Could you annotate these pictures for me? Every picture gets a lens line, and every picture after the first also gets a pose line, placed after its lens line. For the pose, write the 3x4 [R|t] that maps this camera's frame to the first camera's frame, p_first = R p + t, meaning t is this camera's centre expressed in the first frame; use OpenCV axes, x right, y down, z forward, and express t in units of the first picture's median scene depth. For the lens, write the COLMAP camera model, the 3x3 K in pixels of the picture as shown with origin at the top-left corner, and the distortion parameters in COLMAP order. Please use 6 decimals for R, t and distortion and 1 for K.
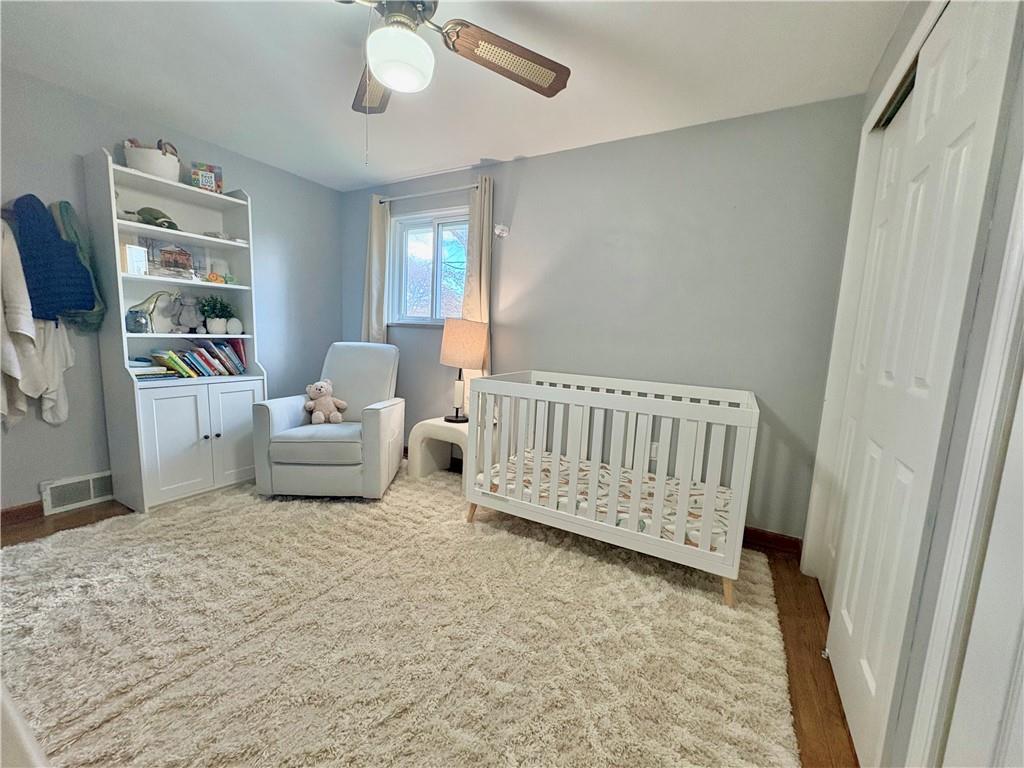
lens RADIAL K [[409.5, 0, 507.4], [0, 409.5, 385.6], [0, 0, 1]] dist [-0.000932, 0.000099]
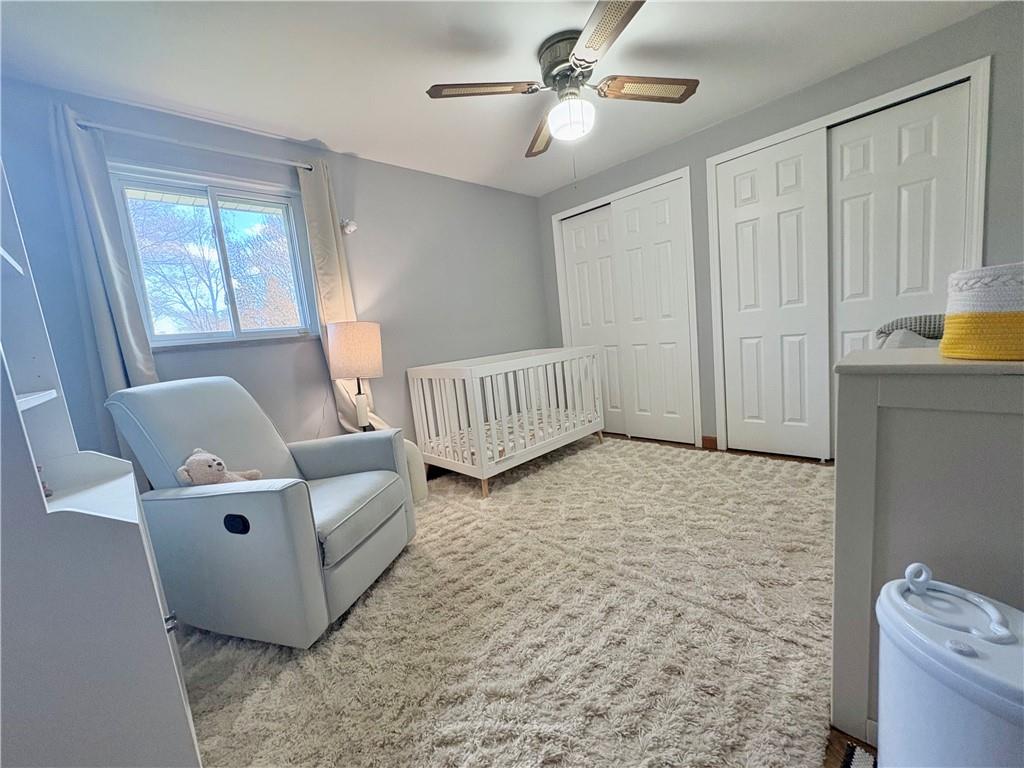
lens RADIAL K [[409.5, 0, 508.5], [0, 409.5, 386.2], [0, 0, 1]] dist [-0.000932, 0.000099]
pose [[0.258055, -0.194004, 0.946451, -1.194249], [0.235242, 0.962765, 0.133208, -0.099466], [-0.937053, 0.188270, 0.294085, 0.634046]]
